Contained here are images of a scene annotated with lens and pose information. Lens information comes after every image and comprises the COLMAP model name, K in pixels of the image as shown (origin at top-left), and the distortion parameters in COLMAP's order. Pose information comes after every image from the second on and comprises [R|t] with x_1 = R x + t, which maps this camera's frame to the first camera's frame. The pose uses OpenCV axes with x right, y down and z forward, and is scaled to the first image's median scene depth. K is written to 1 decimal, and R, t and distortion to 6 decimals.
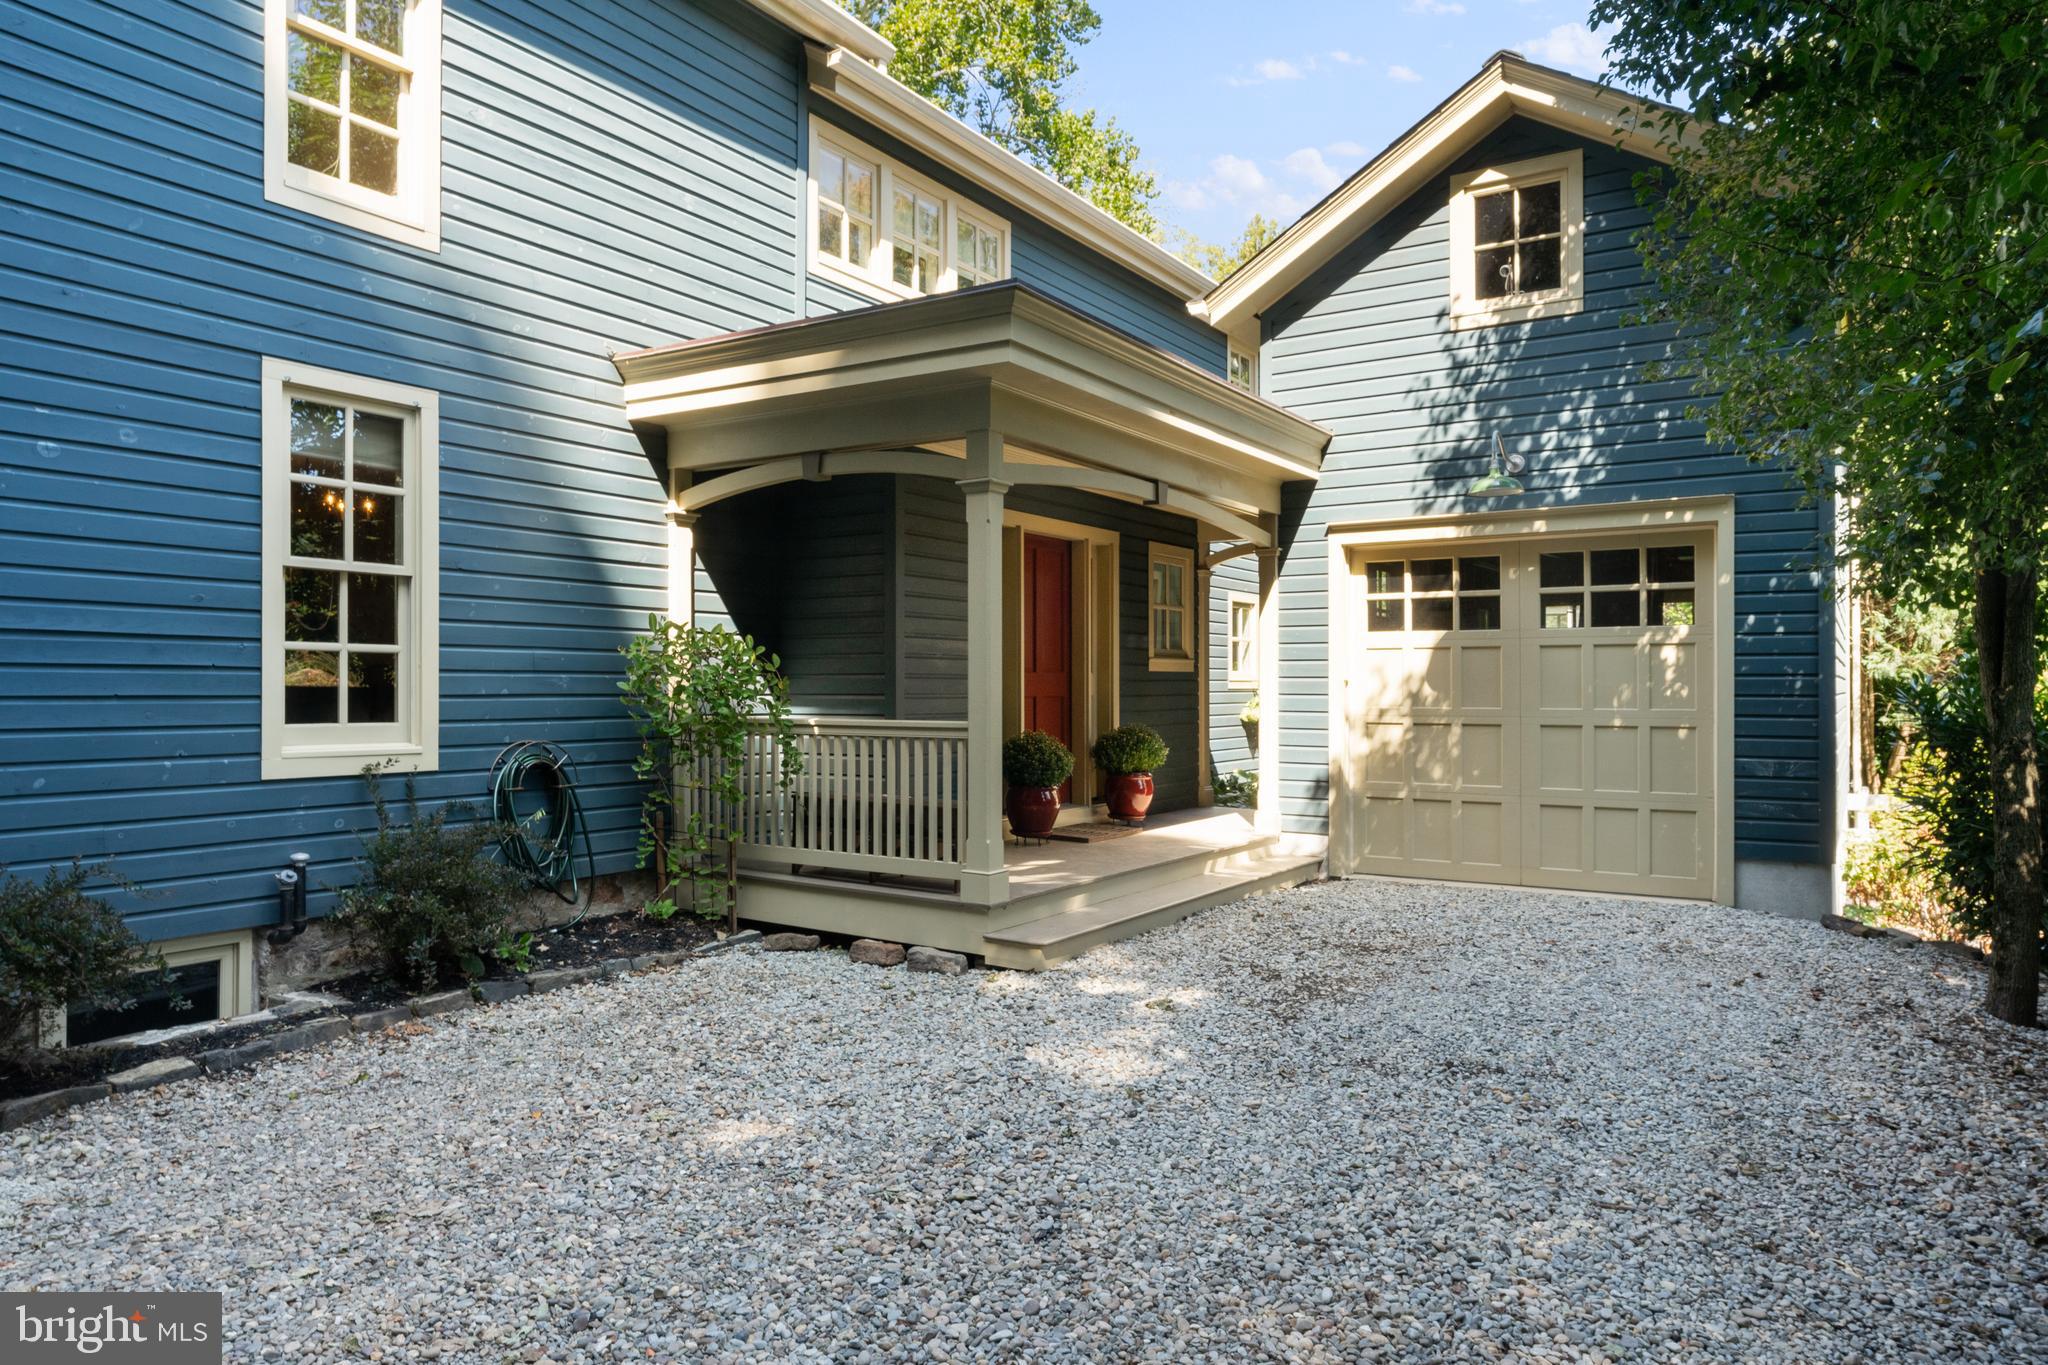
lens RADIAL K [[1422.1, 0, 1024.0], [0, 1422.1, 682.5], [0, 0, 1]] dist [0.036996, 0.000936]
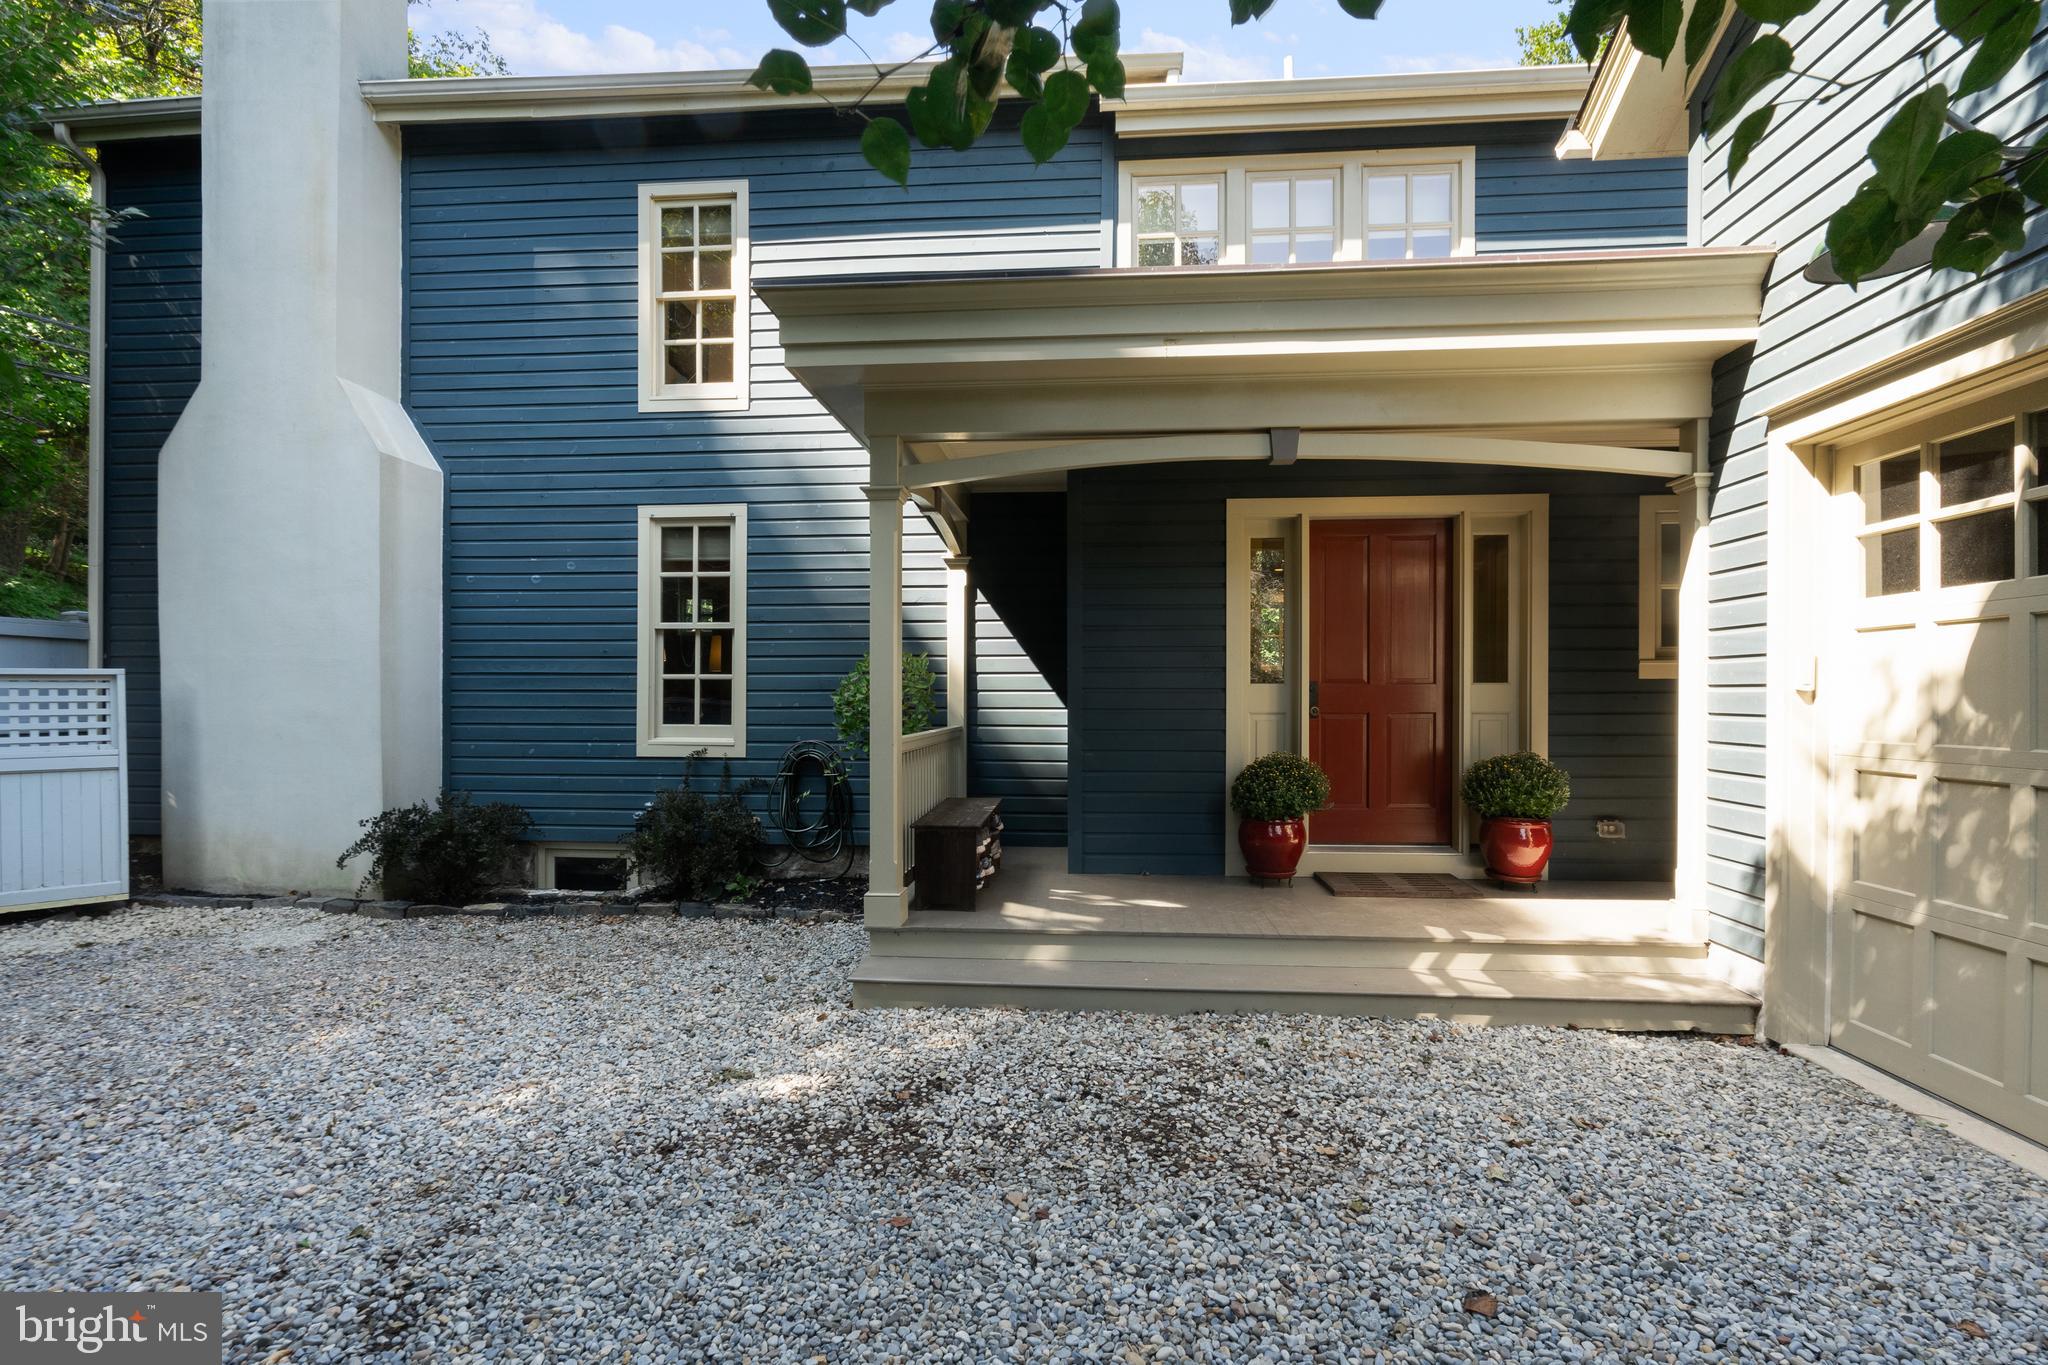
lens RADIAL K [[965.4, 0, 1016.3], [0, 965.4, 704.9], [0, 0, 1]] dist [0.001238, 0.000337]
pose [[0.436627, 0.004971, -0.899629, 0.471102], [0.005076, 0.999955, 0.007989, -0.000020], [0.899628, -0.008055, 0.436583, 0.621123]]
